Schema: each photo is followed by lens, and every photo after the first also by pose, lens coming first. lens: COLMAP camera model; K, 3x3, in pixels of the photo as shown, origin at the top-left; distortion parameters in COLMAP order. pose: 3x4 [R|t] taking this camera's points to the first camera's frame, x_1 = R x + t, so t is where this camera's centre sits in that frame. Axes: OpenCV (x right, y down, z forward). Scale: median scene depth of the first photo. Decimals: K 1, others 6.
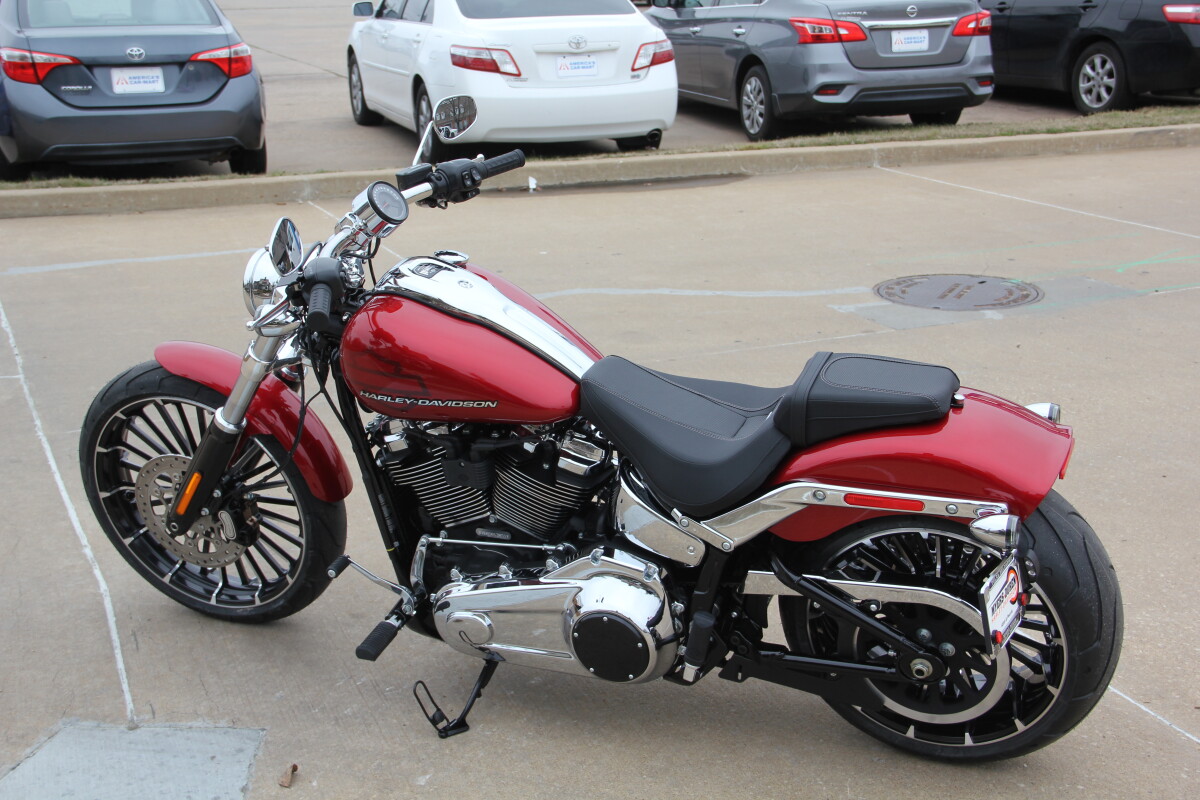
lens RADIAL K [[1598.9, 0, 600.0], [0, 1598.9, 400.0], [0, 0, 1]] dist [0.041910, 0.417201]
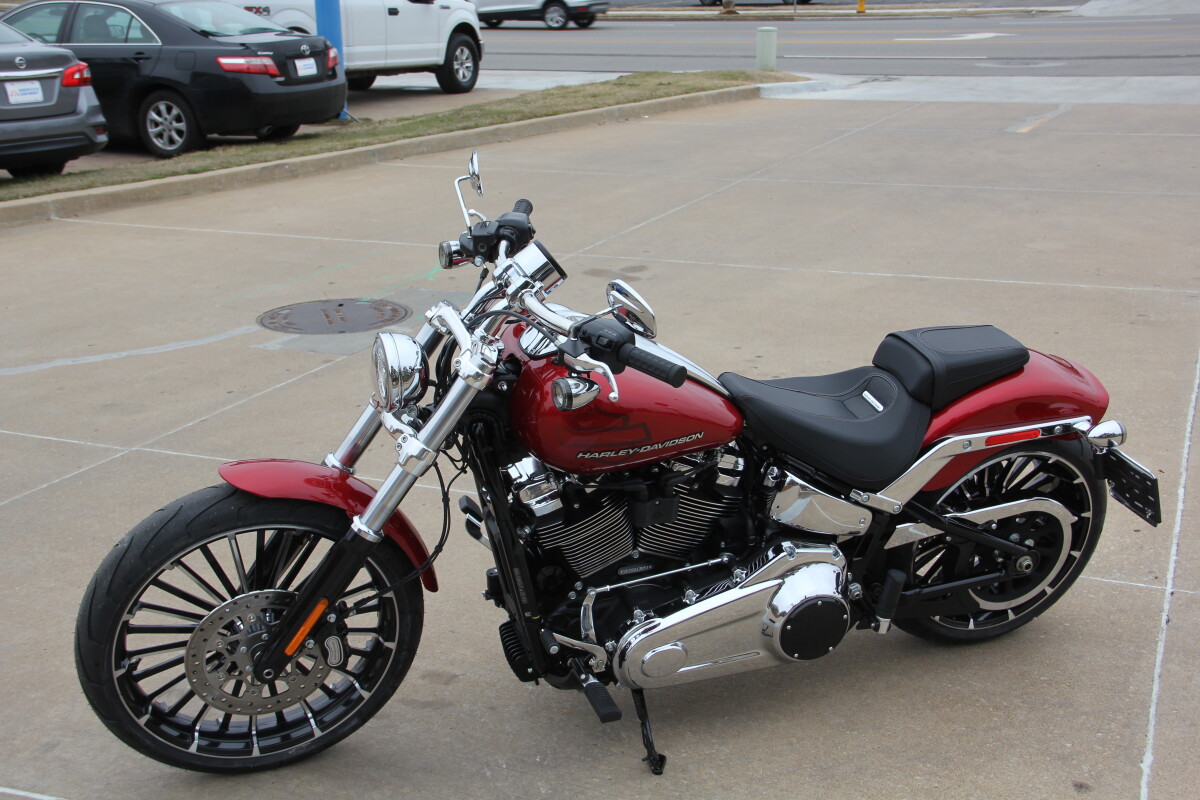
lens RADIAL K [[1472.6, 0, 600.0], [0, 1472.6, 400.0], [0, 0, 1]] dist [0.003763, 0.361180]
pose [[0.721052, -0.189636, 0.666425, -0.223683], [0.197539, 0.978163, 0.064612, -0.028189], [-0.664125, 0.085057, 0.742767, 0.099355]]
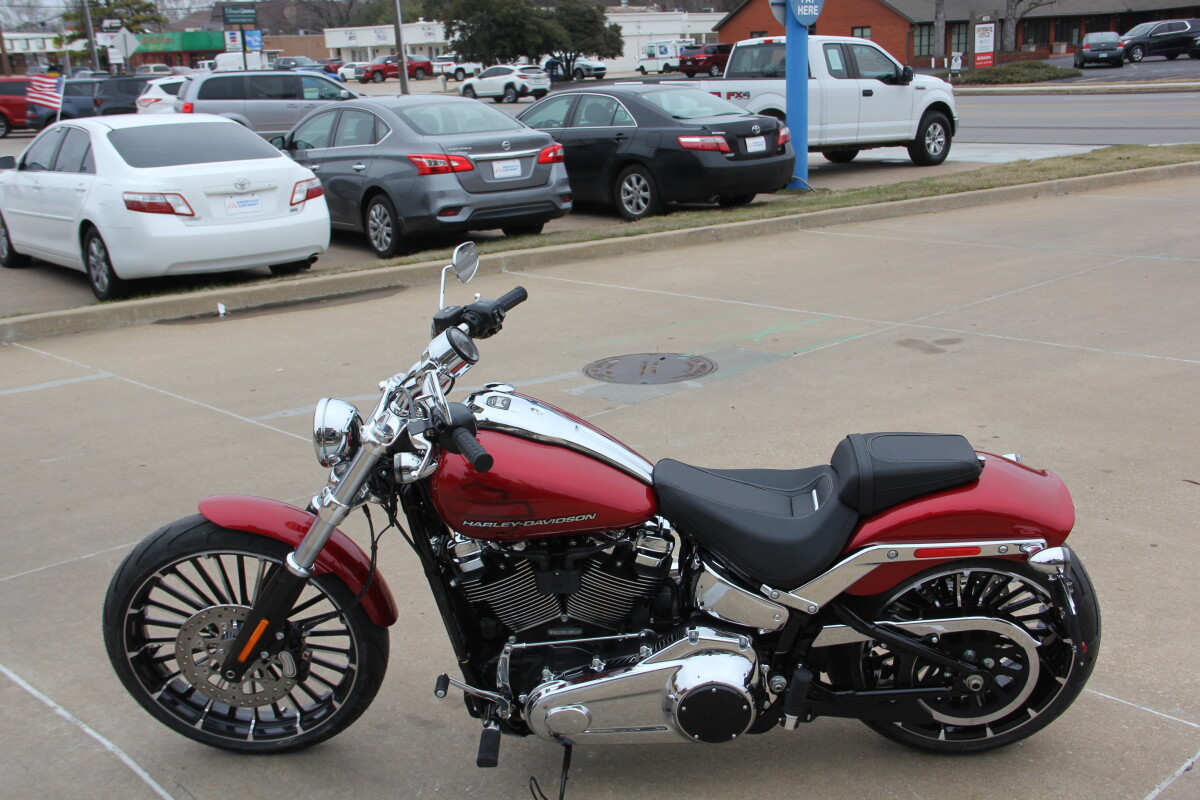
lens RADIAL K [[1324.5, 0, 608.9], [0, 1324.5, 399.0], [0, 0, 1]] dist [-0.071752, 0.355841]
pose [[0.933873, -0.107687, 0.341004, -0.107963], [0.123063, 0.992115, -0.023719, -0.016396], [-0.335761, 0.064116, 0.939762, 0.038420]]
